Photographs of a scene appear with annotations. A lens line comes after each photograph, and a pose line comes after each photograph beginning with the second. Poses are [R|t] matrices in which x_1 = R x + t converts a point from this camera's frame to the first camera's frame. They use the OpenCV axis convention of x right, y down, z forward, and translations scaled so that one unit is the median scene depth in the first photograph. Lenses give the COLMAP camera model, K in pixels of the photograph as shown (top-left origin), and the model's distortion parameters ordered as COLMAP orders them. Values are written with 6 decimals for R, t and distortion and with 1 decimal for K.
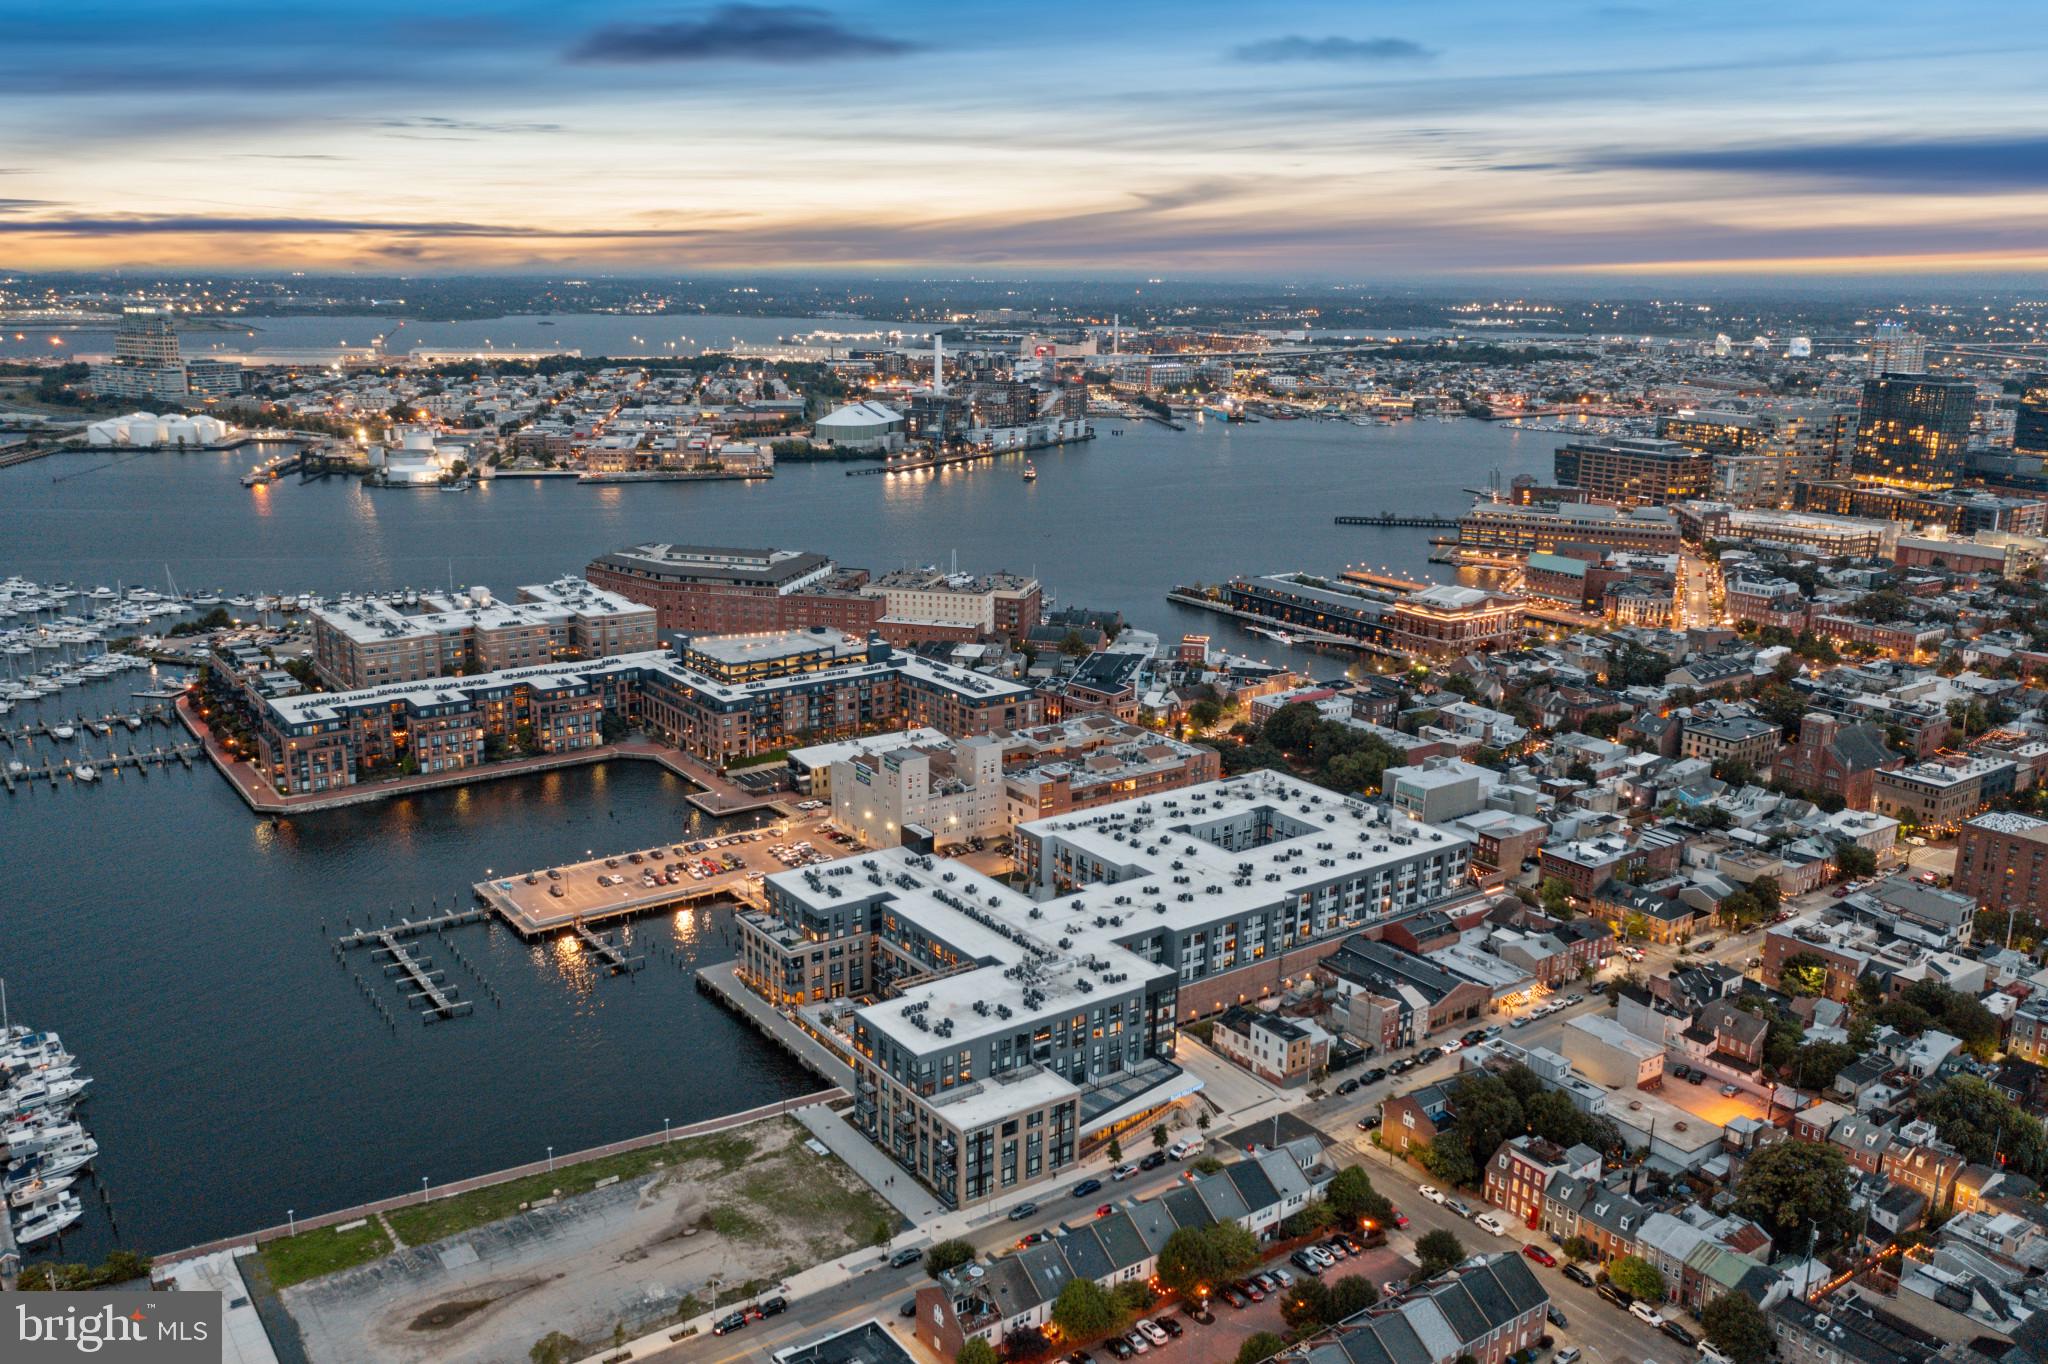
lens RADIAL K [[1655.3, 0, 1023.5], [0, 1655.3, 674.5], [0, 0, 1]] dist [-0.003614, 0.011829]
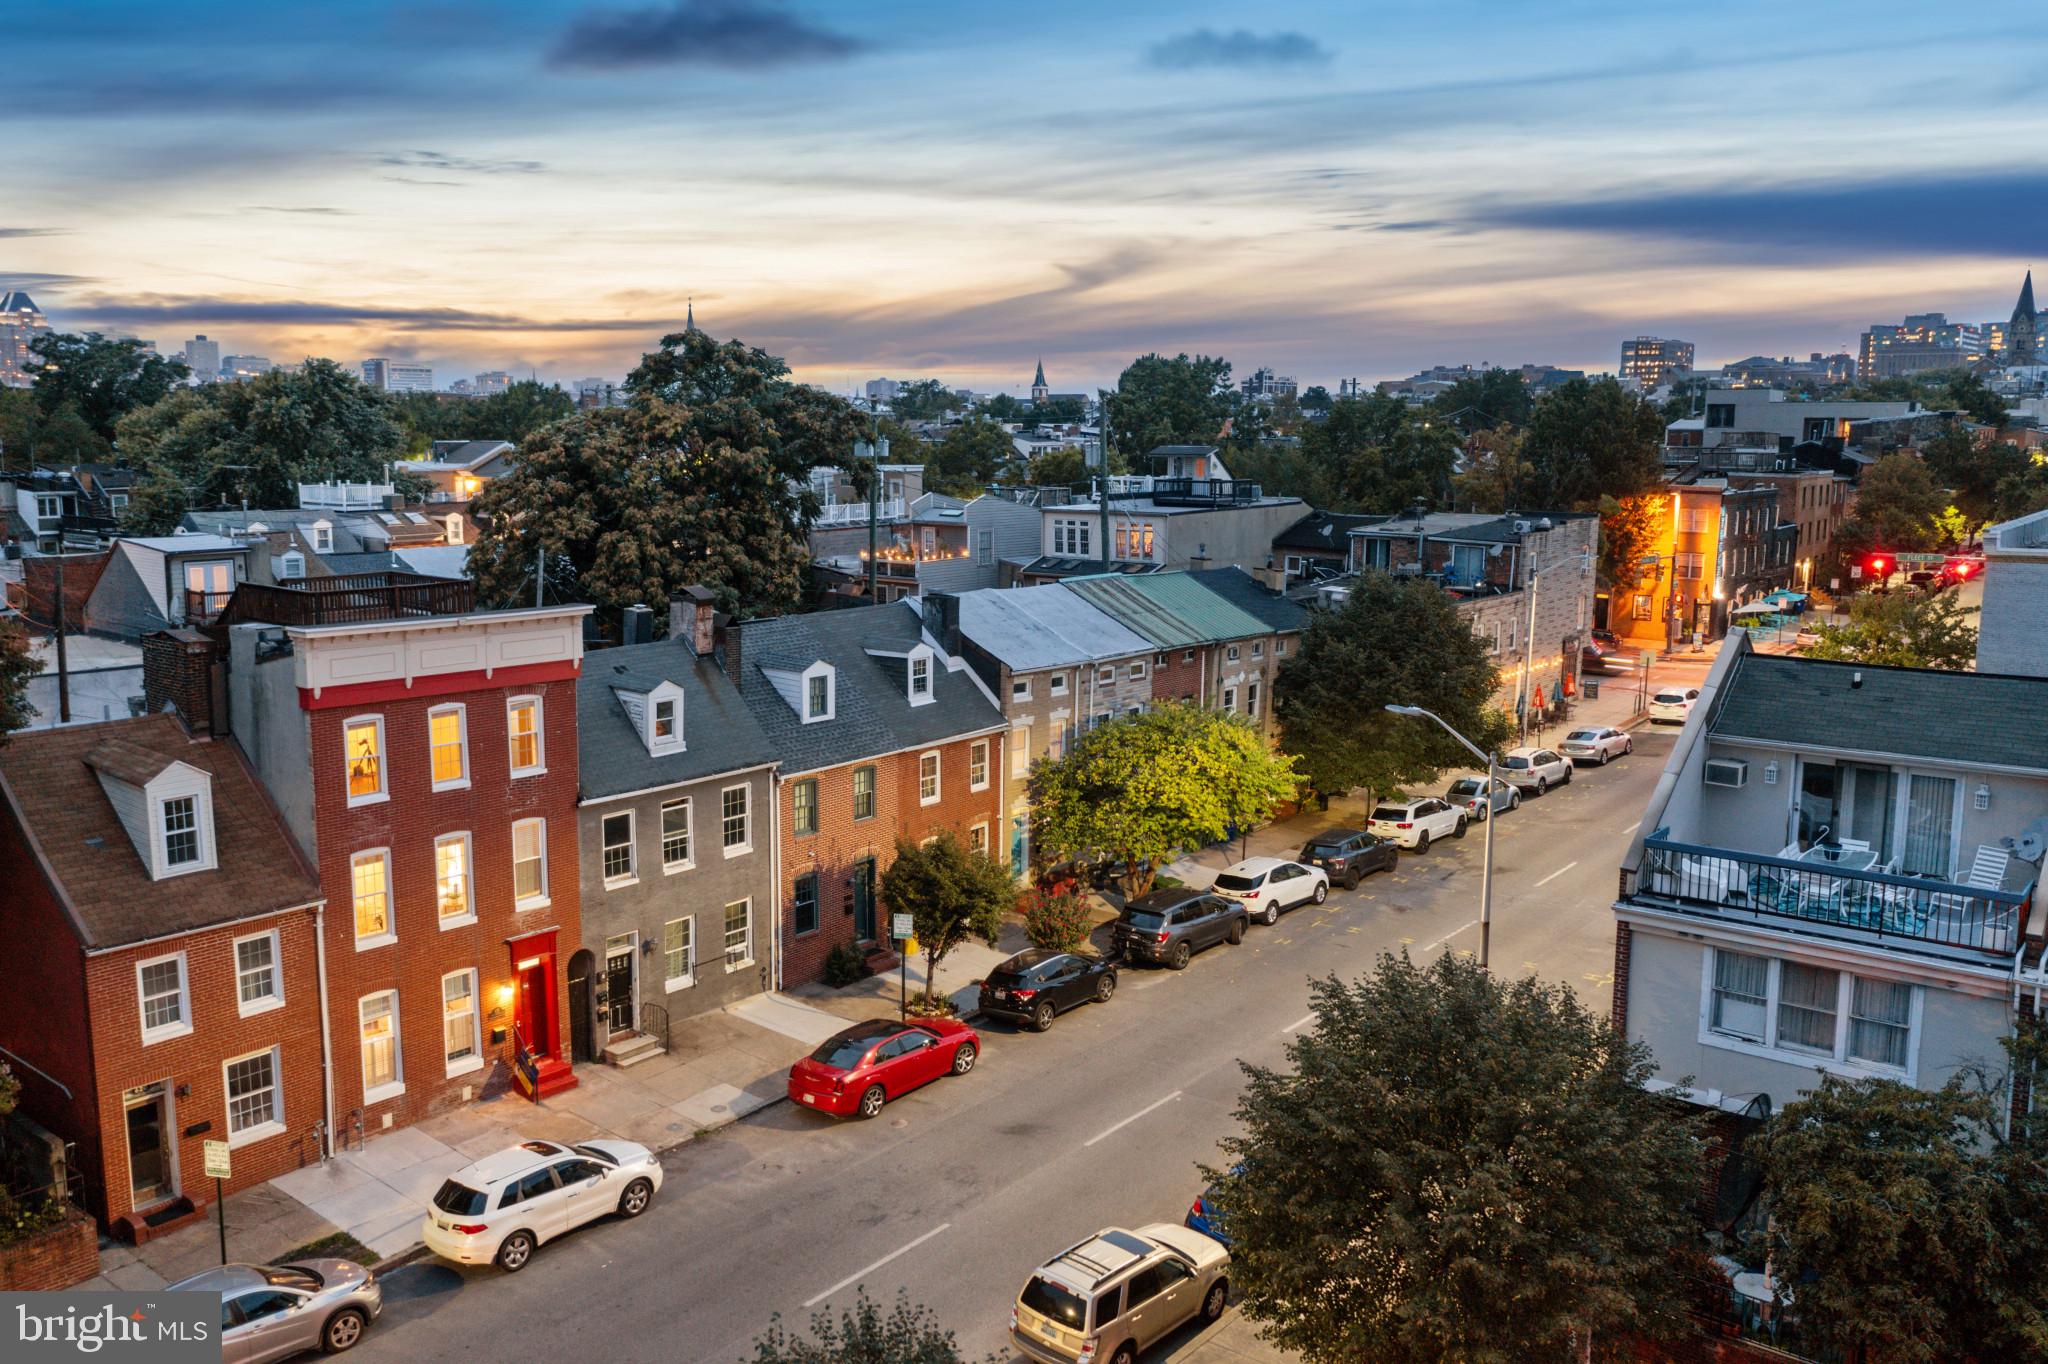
lens RADIAL K [[1655.3, 0, 1028.0], [0, 1655.3, 685.7], [0, 0, 1]] dist [-0.003614, 0.011829]
pose [[-0.264682, -0.167056, 0.949756, 0.124831], [0.221398, 0.948046, 0.228455, 0.217258], [-0.938577, 0.270742, -0.213945, 0.775669]]
